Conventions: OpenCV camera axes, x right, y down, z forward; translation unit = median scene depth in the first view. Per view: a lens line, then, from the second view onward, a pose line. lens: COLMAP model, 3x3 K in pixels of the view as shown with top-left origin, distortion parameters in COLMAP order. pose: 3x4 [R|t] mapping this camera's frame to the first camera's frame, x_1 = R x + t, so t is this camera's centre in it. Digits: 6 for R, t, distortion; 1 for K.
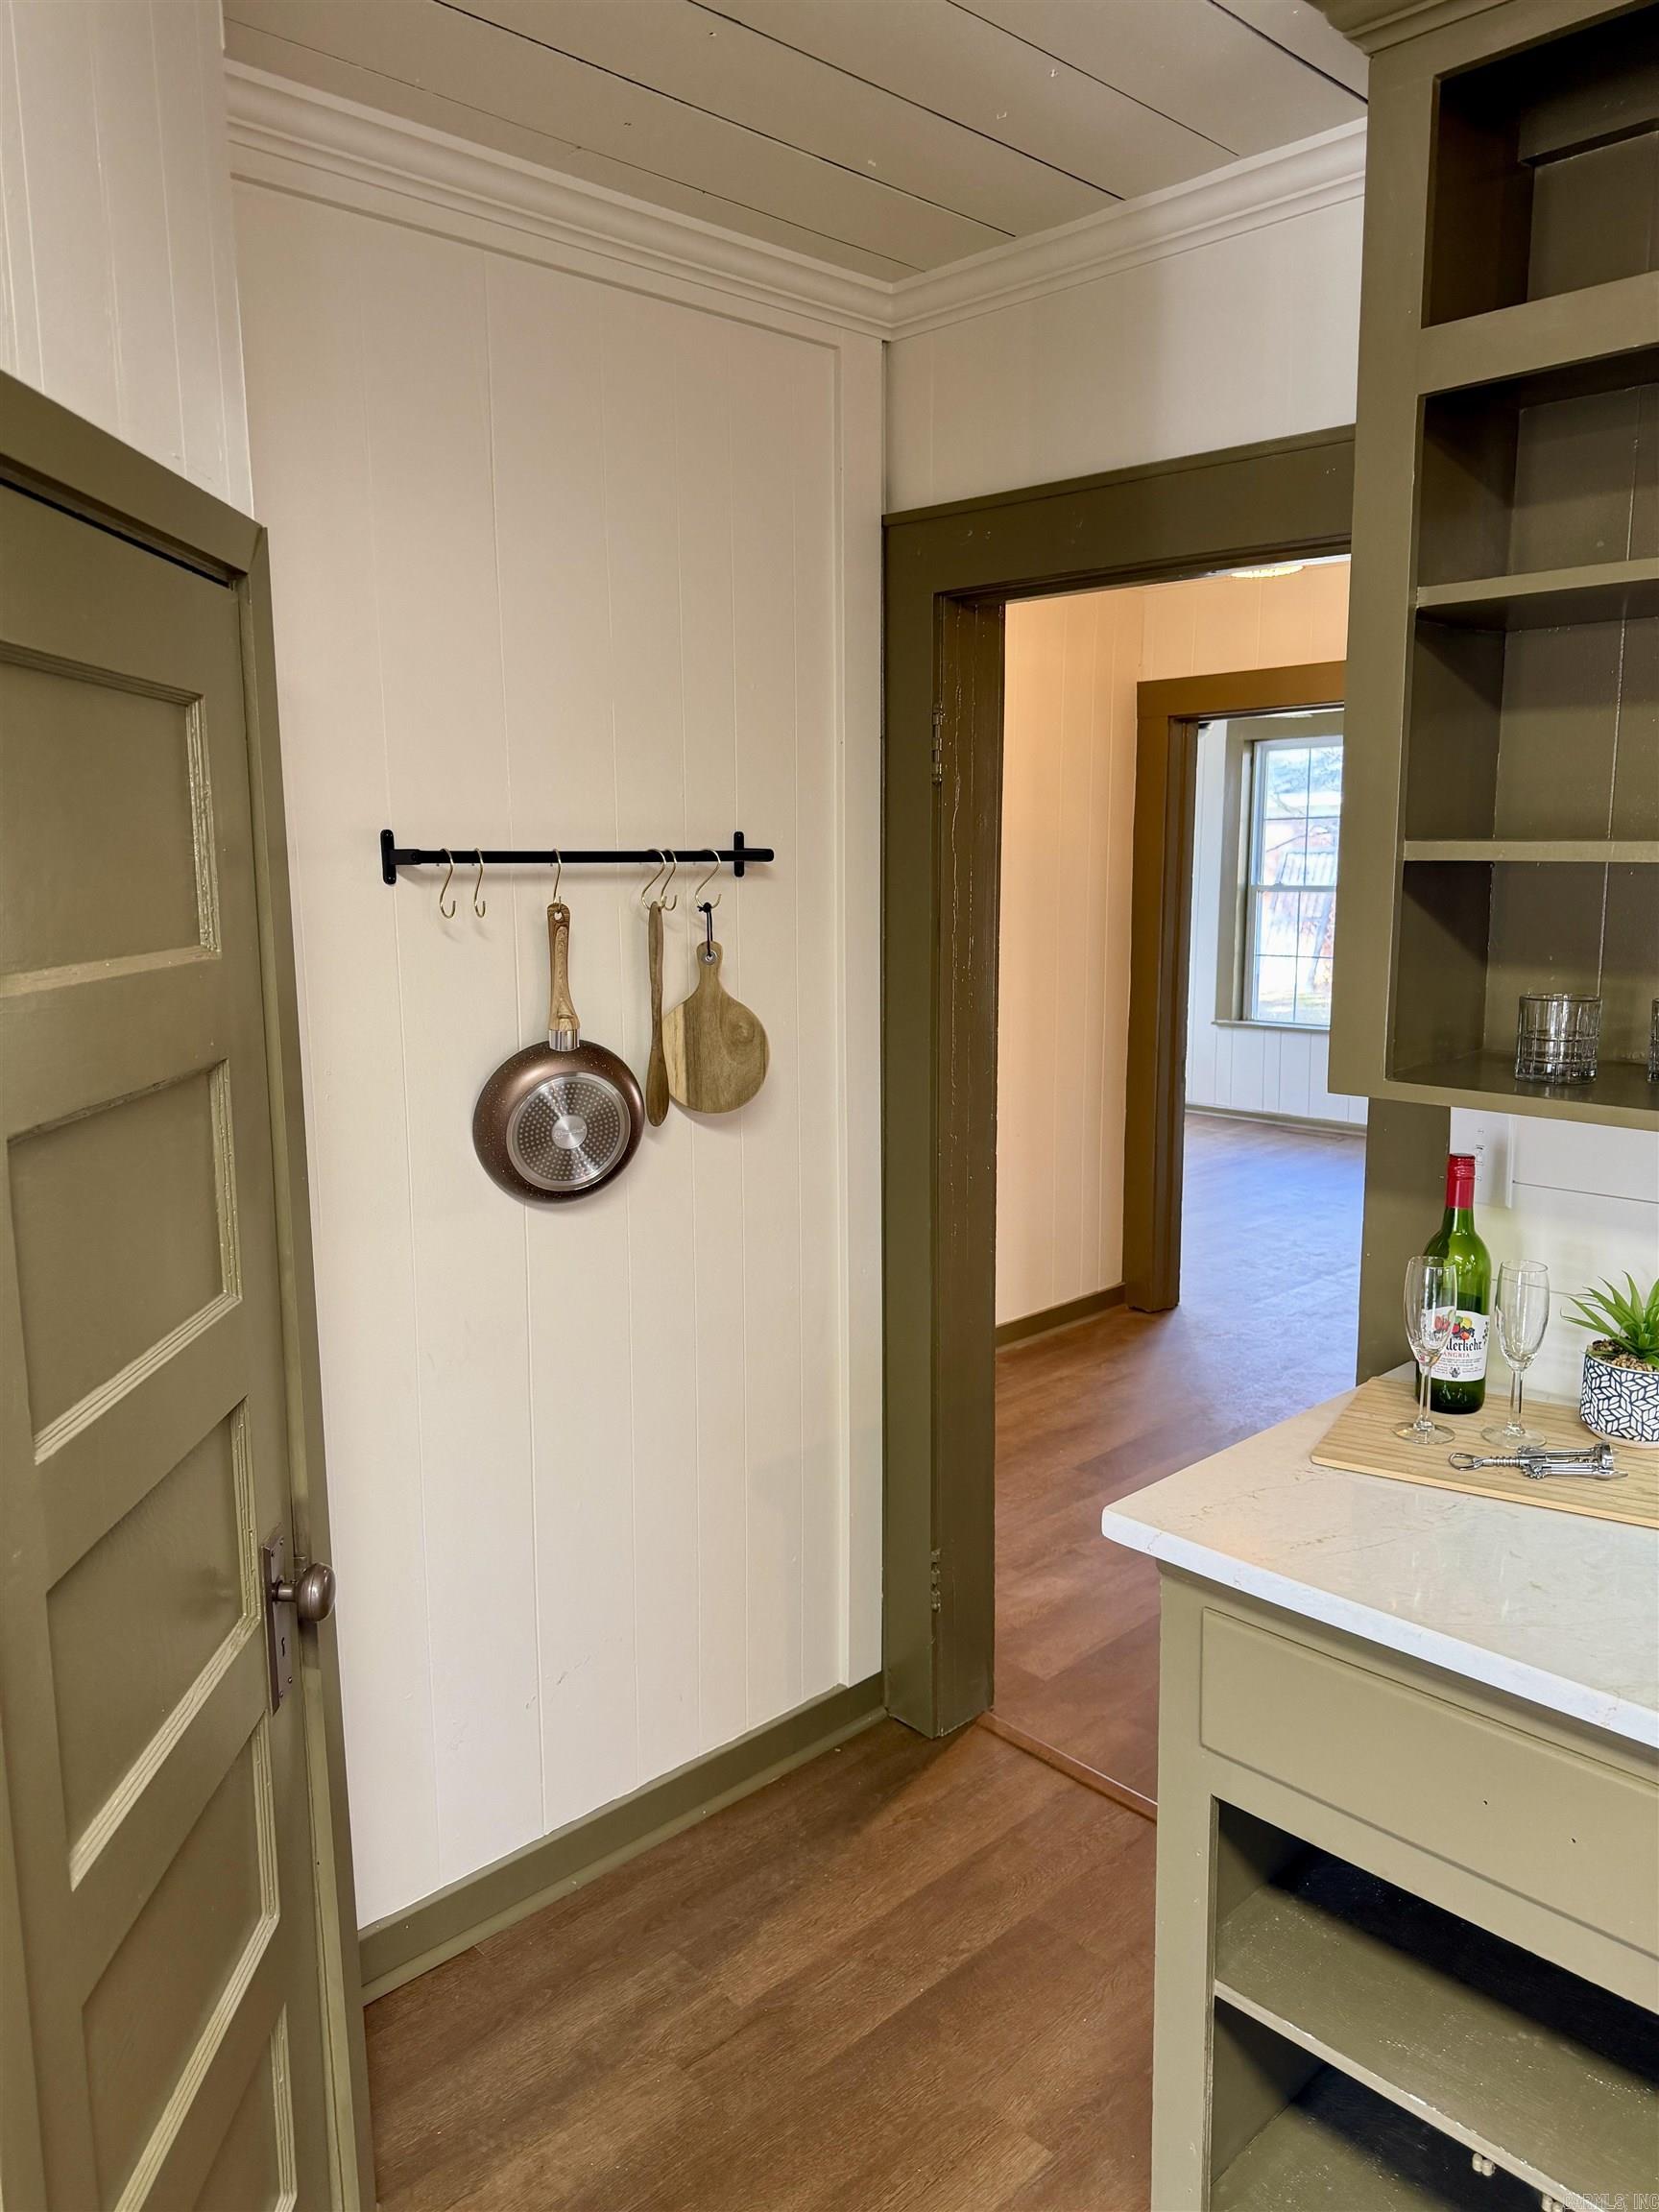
lens RADIAL K [[1554.8, 0, 829.5], [0, 1554.8, 1106.0], [0, 0, 1]] dist [0.070396, -0.093623]
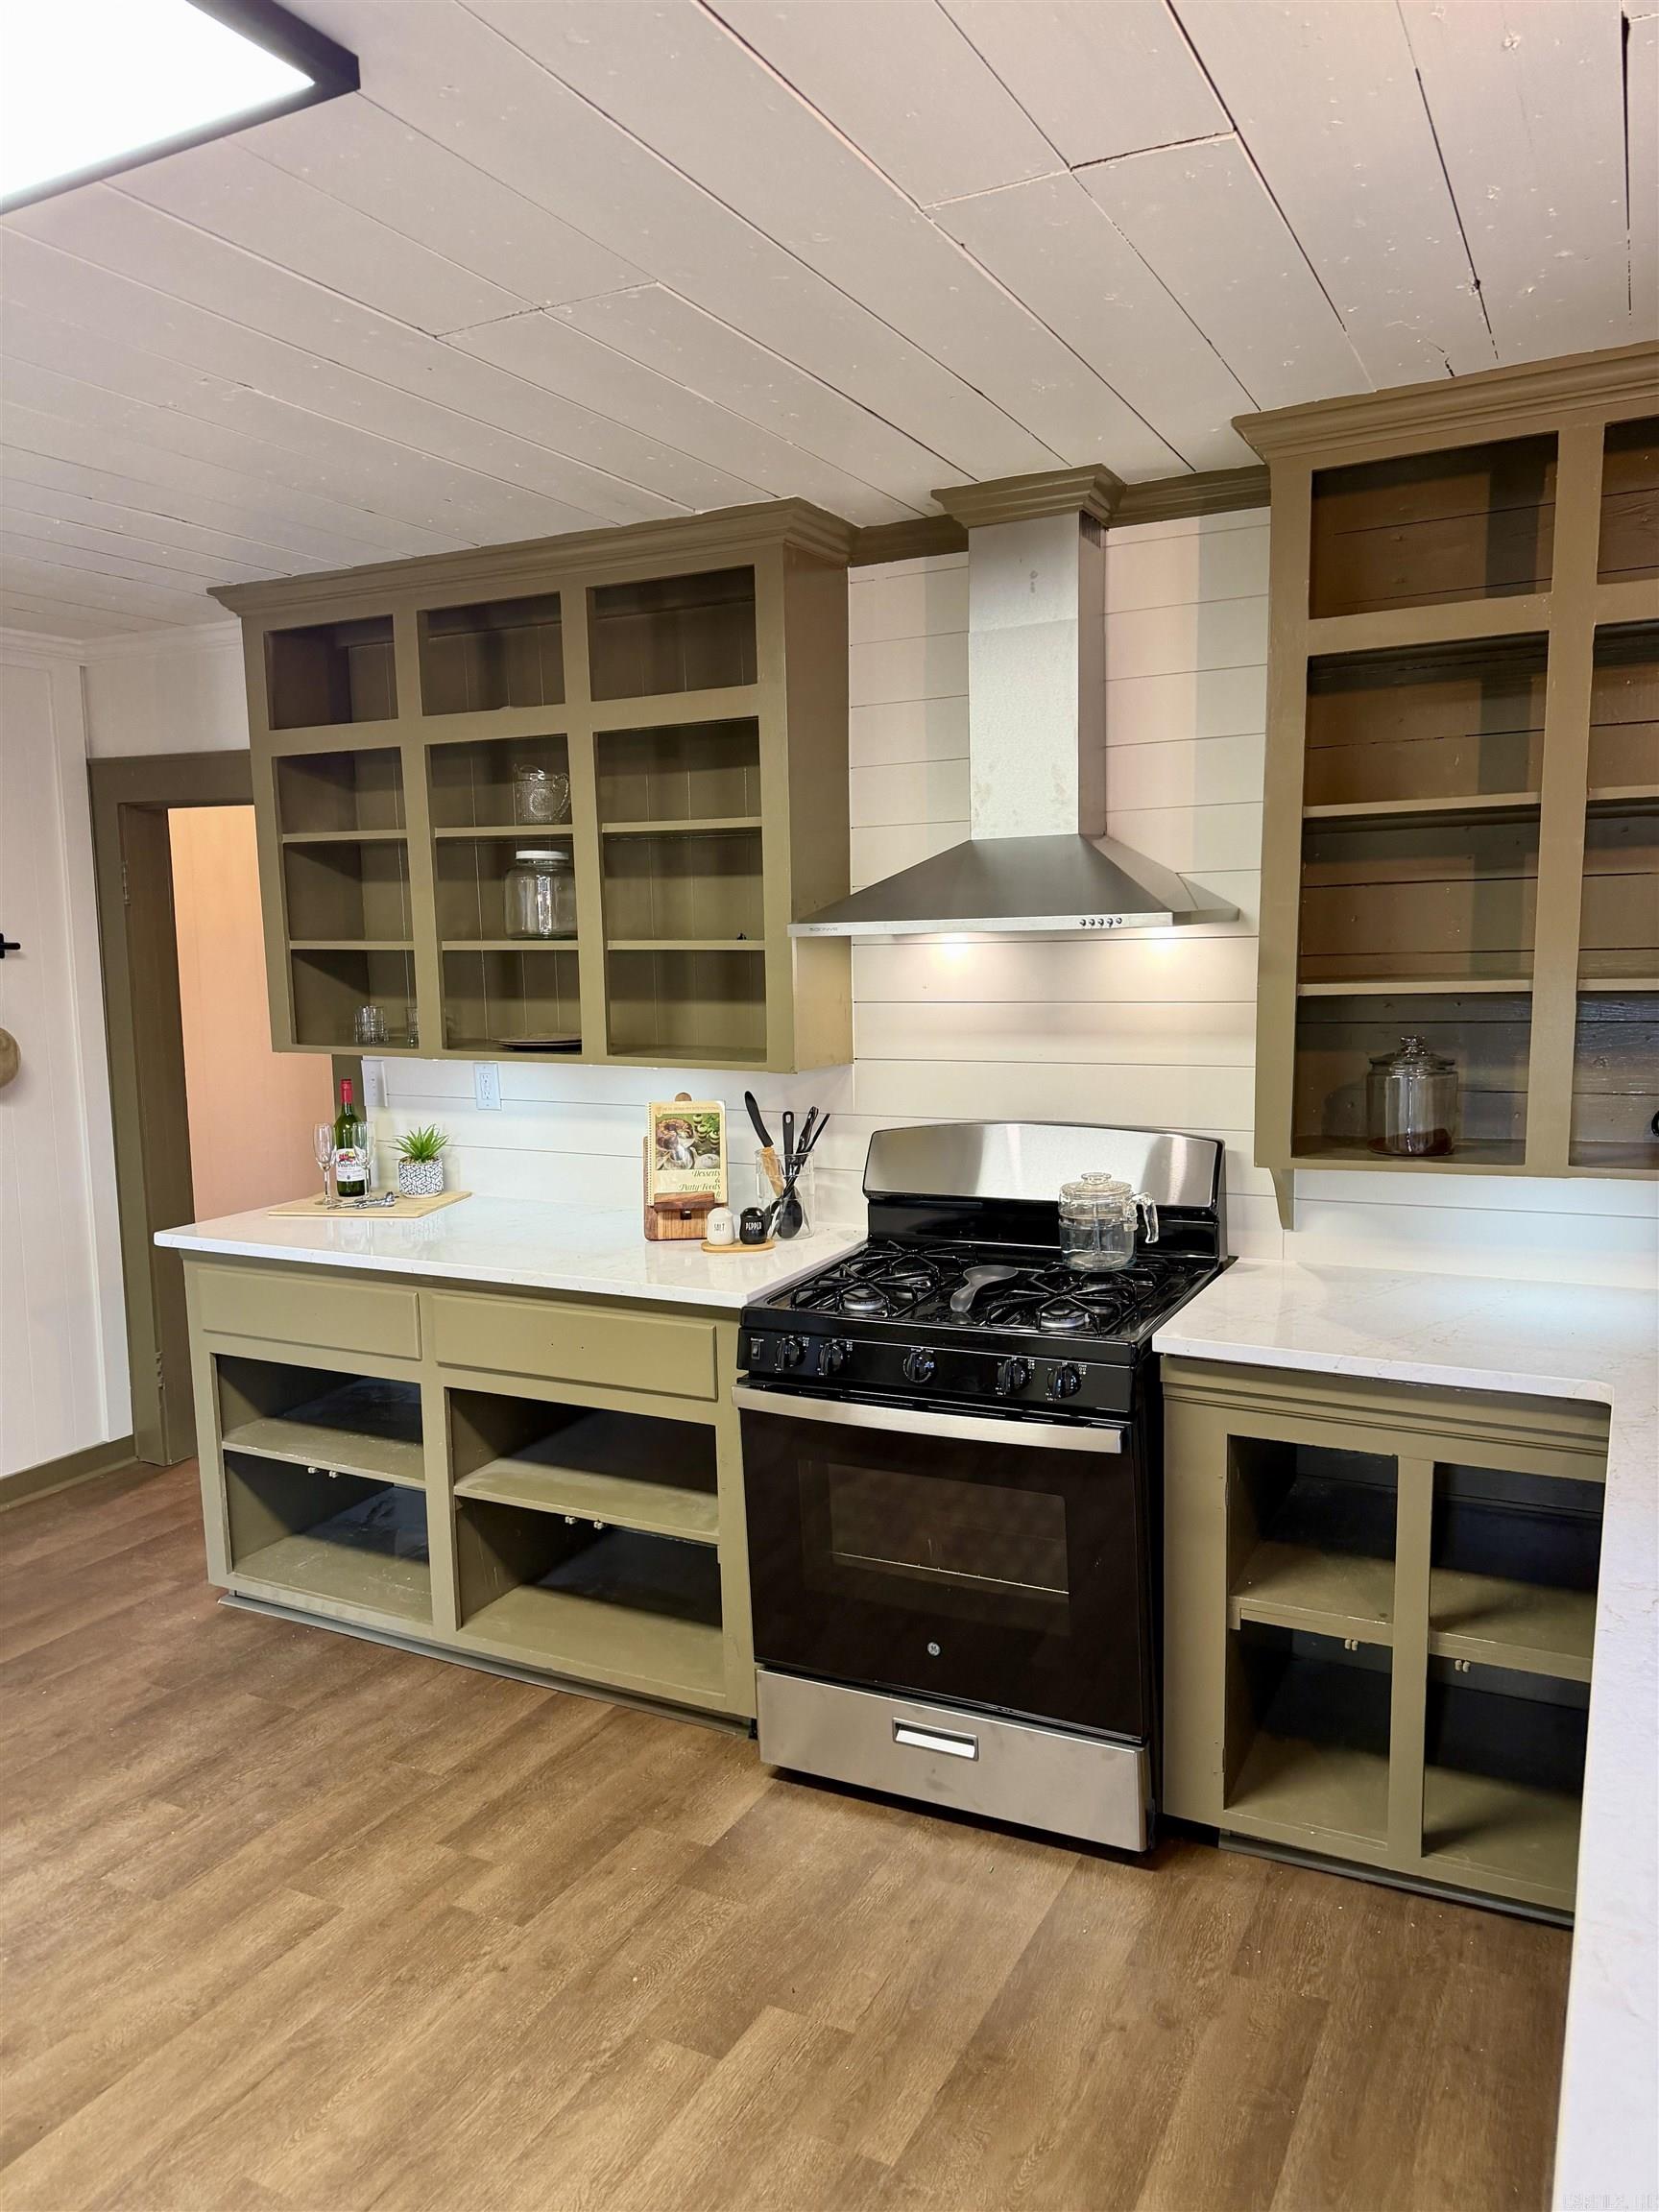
lens RADIAL K [[1554.8, 0, 829.5], [0, 1554.8, 1106.0], [0, 0, 1]] dist [0.070396, -0.093623]
pose [[0.945632, -0.041847, 0.322536, 0.257603], [0.057955, 0.997498, -0.040495, 0.154214], [-0.320035, 0.056986, 0.945690, -1.030394]]
